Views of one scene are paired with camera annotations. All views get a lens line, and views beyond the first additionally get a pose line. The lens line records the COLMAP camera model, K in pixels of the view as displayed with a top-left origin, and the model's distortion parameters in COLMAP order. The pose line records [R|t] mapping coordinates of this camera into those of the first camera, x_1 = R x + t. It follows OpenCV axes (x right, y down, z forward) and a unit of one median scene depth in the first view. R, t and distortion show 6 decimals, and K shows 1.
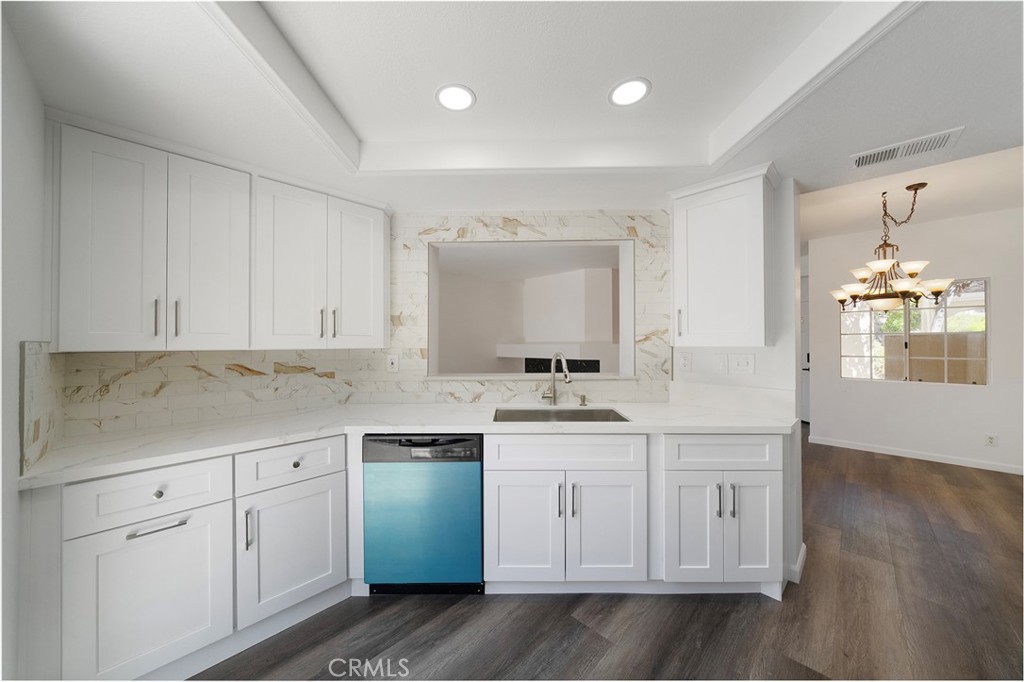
lens RADIAL K [[350.7, 0, 509.6], [0, 350.7, 341.2], [0, 0, 1]] dist [0.000236, 0.000087]
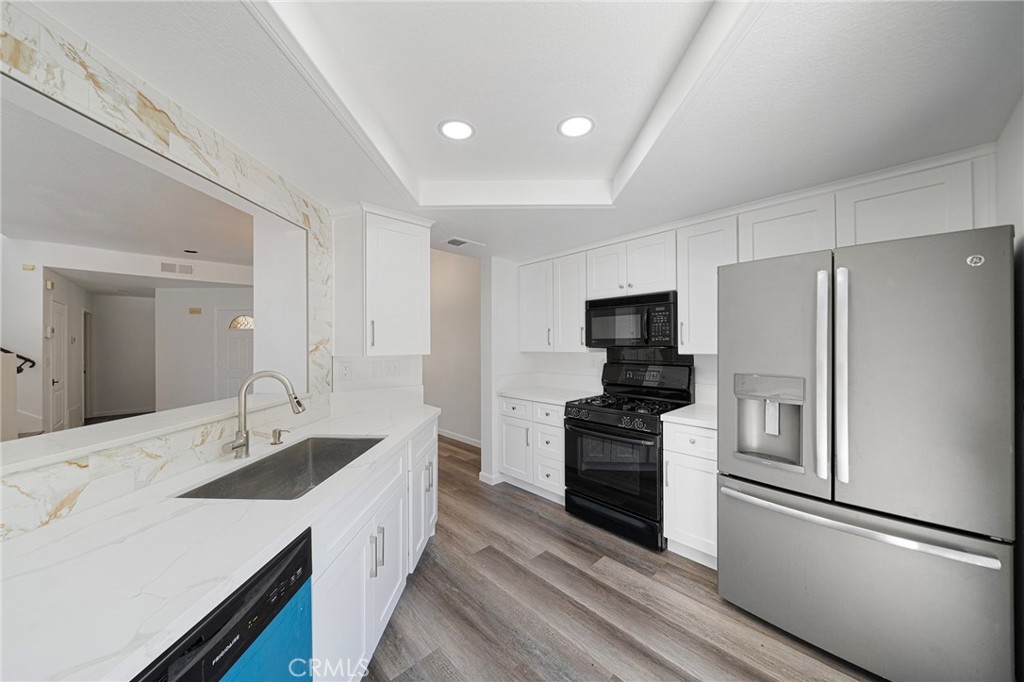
lens RADIAL K [[350.7, 0, 509.6], [0, 350.7, 342.3], [0, 0, 1]] dist [0.000236, 0.000087]
pose [[0.023313, 0.005893, 0.999711, -0.472860], [-0.000940, 0.999982, -0.005873, -0.017654], [-0.999728, -0.000803, 0.023318, 0.497196]]
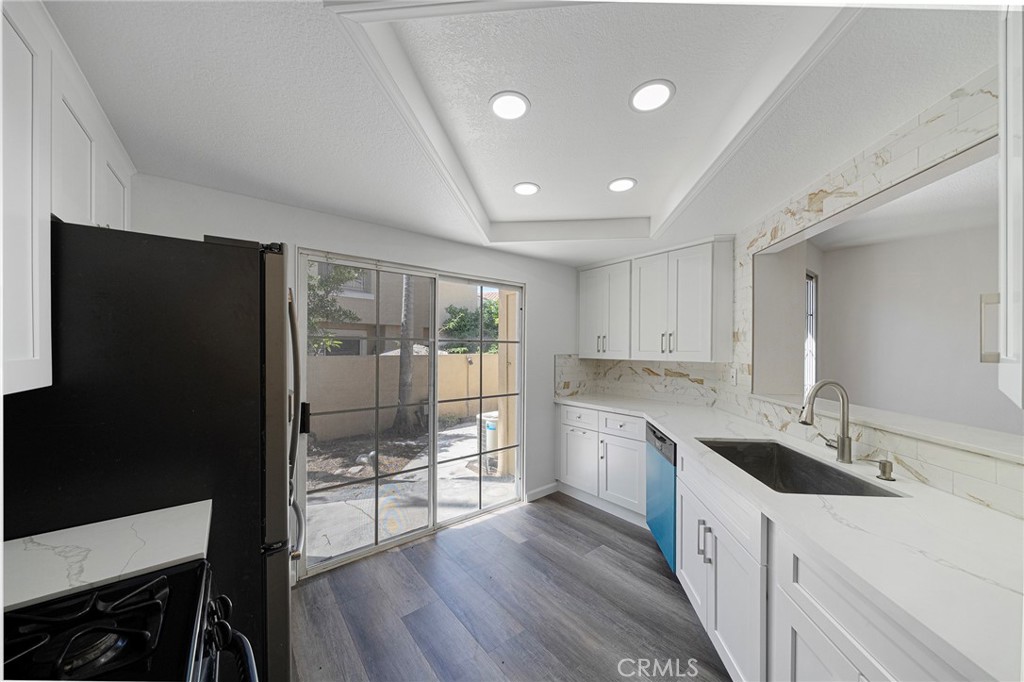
lens RADIAL K [[350.7, 0, 517.0], [0, 350.7, 351.1], [0, 0, 1]] dist [0.000236, 0.000087]
pose [[-0.108675, 0.009581, -0.994031, 0.802677], [0.003949, 0.999950, 0.009206, -0.028286], [0.994069, -0.002925, -0.108708, 0.460467]]
